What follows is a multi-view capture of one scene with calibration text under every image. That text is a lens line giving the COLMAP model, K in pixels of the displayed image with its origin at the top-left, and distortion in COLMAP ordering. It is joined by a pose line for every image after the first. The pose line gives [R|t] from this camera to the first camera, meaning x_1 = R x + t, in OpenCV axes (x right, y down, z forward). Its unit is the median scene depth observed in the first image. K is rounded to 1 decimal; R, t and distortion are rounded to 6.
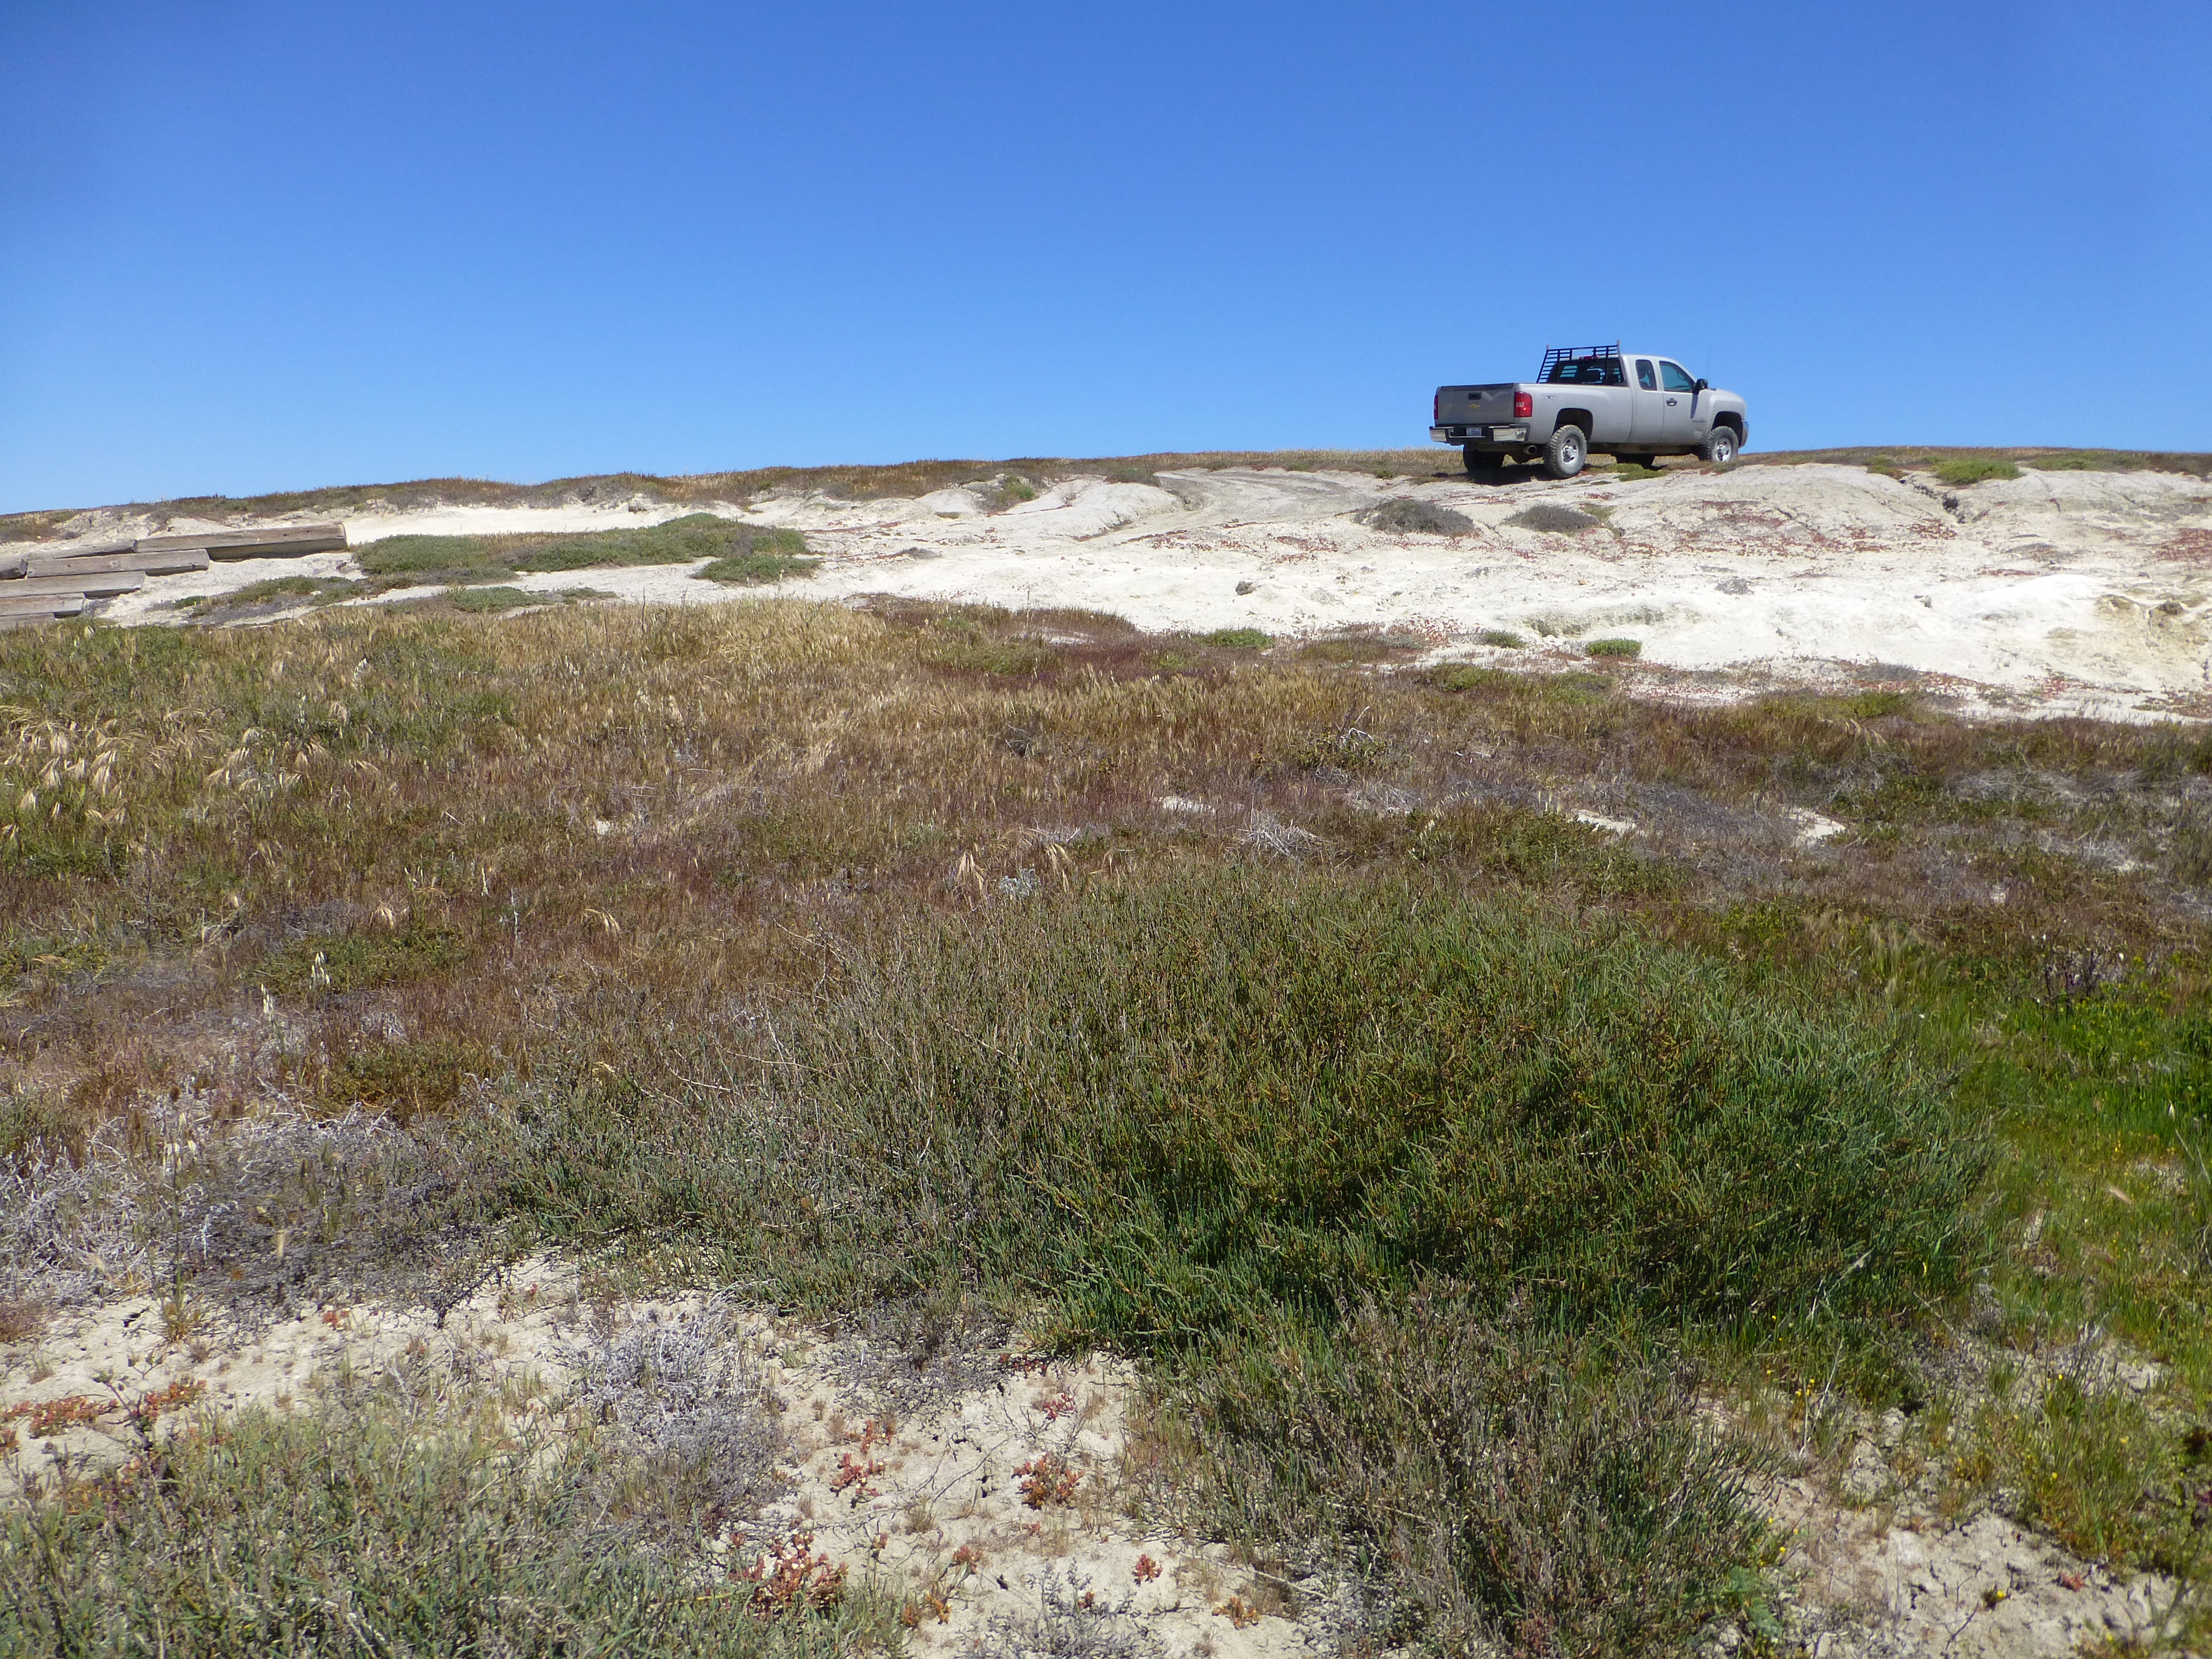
lens RADIAL K [[1612.8, 0, 1107.6], [0, 1612.8, 833.4], [0, 0, 1]] dist [-0.021557, -0.000666]
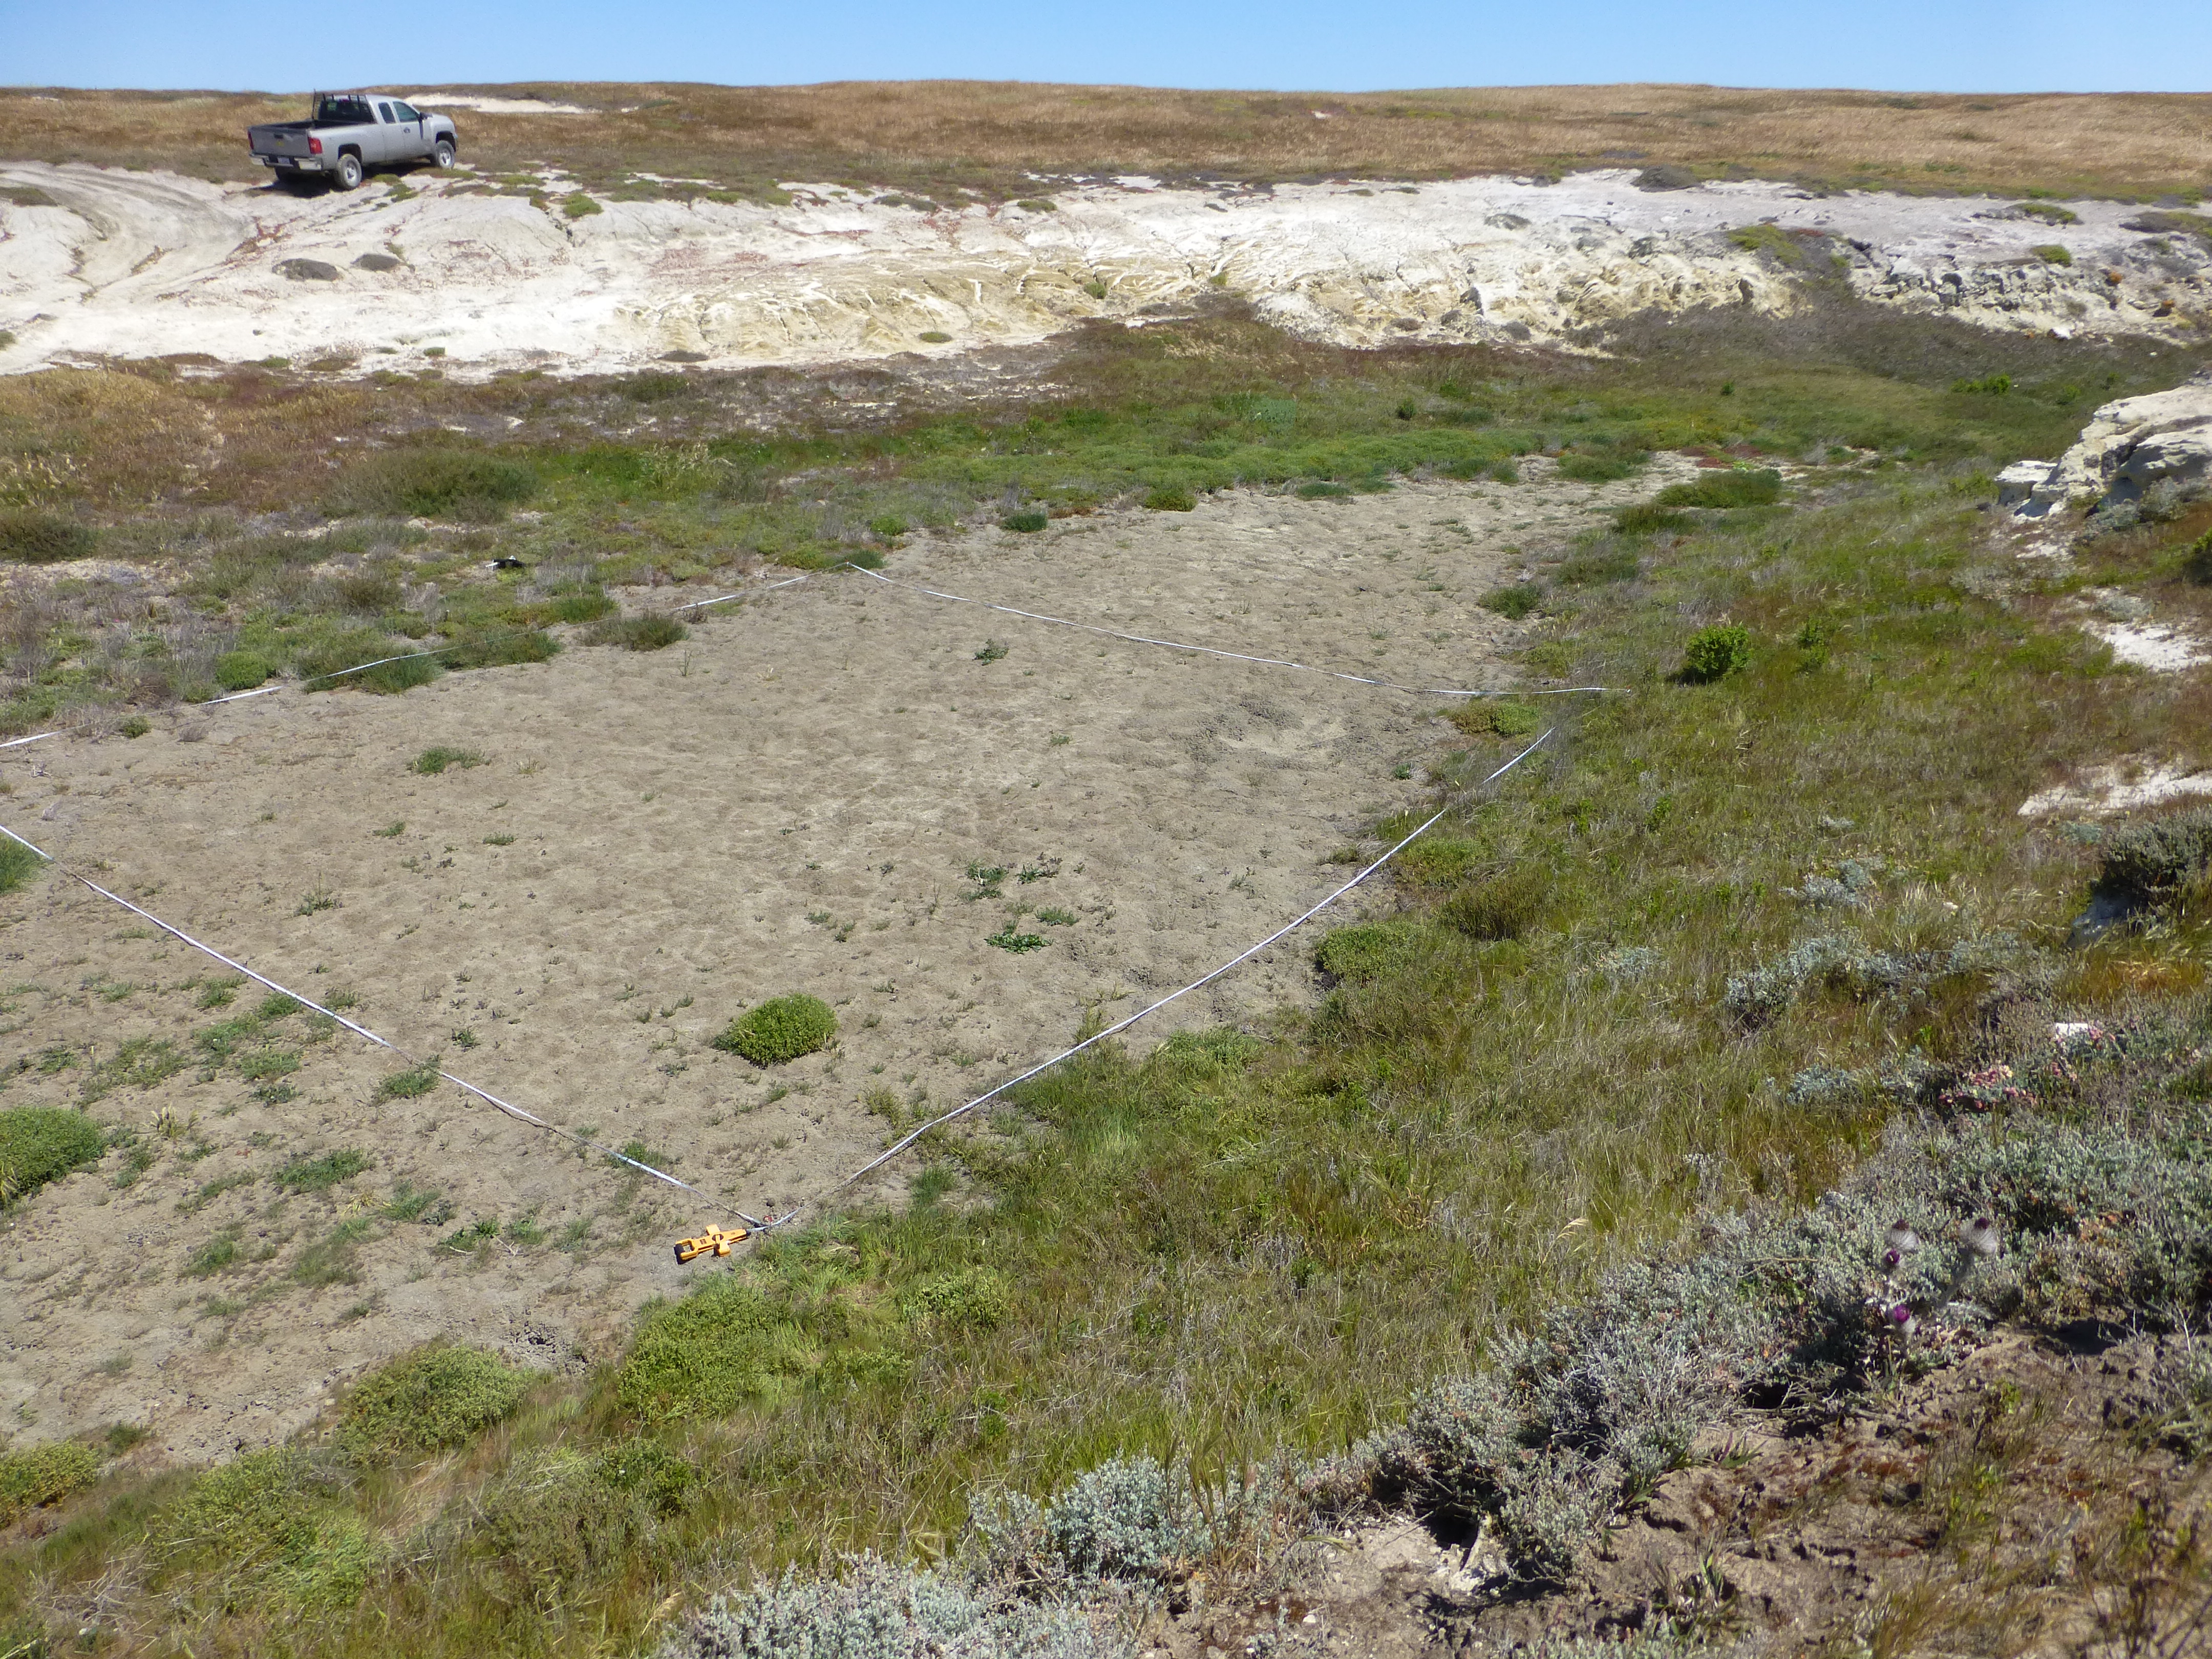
lens RADIAL K [[1612.8, 0, 1106.2], [0, 1612.8, 836.2], [0, 0, 1]] dist [-0.021557, -0.000666]
pose [[0.752456, -0.279476, 0.596409, -0.439700], [0.105722, 0.945020, 0.309451, -0.044786], [-0.650102, -0.169795, 0.740633, -1.218575]]
